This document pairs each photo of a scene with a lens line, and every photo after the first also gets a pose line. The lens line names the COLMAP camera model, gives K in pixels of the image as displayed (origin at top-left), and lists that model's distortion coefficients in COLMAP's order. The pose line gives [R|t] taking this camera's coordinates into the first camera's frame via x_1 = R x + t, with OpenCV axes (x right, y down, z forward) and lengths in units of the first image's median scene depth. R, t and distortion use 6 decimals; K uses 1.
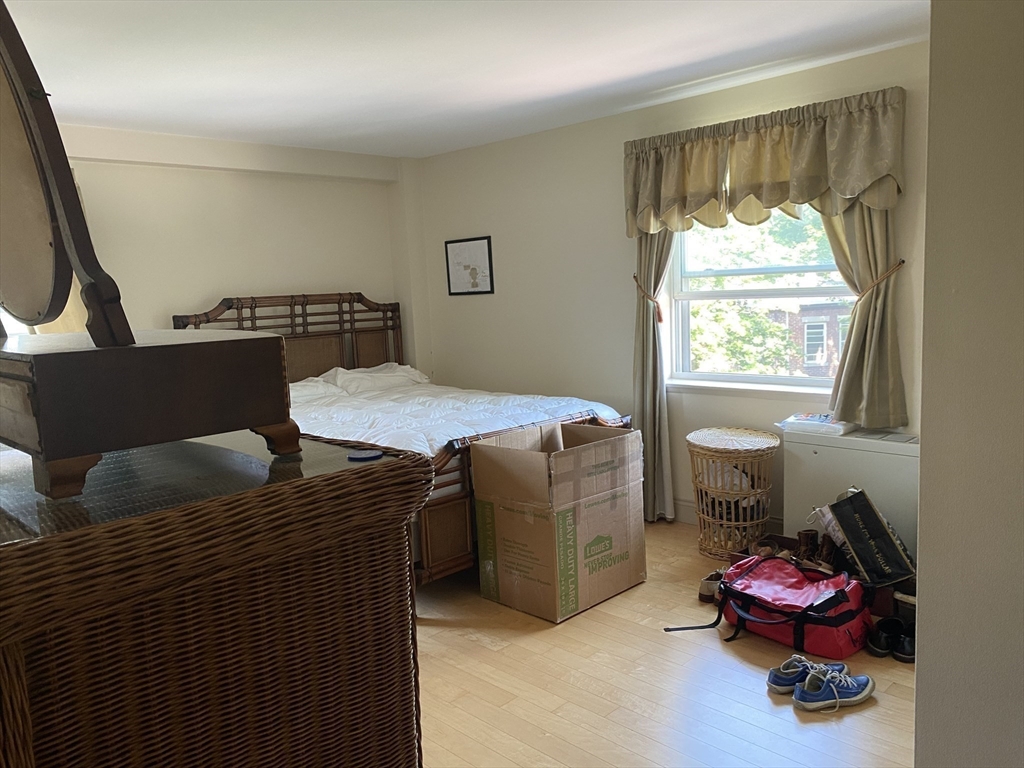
lens RADIAL K [[780.5, 0, 513.8], [0, 780.5, 388.1], [0, 0, 1]] dist [-0.004818, -0.049222]
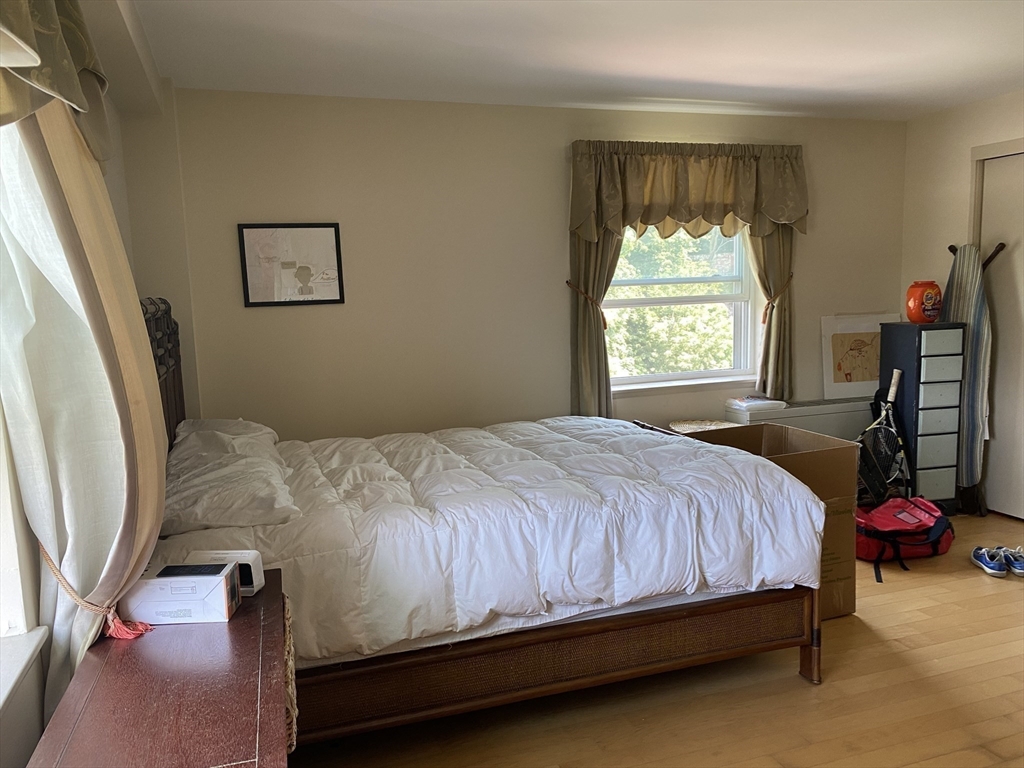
lens RADIAL K [[780.5, 0, 512.9], [0, 780.5, 381.6], [0, 0, 1]] dist [-0.004818, -0.049222]
pose [[0.459321, -0.082212, 0.884458, -0.731242], [0.120335, 0.992288, 0.029742, -0.061847], [-0.880082, 0.092771, 0.465671, 0.643190]]
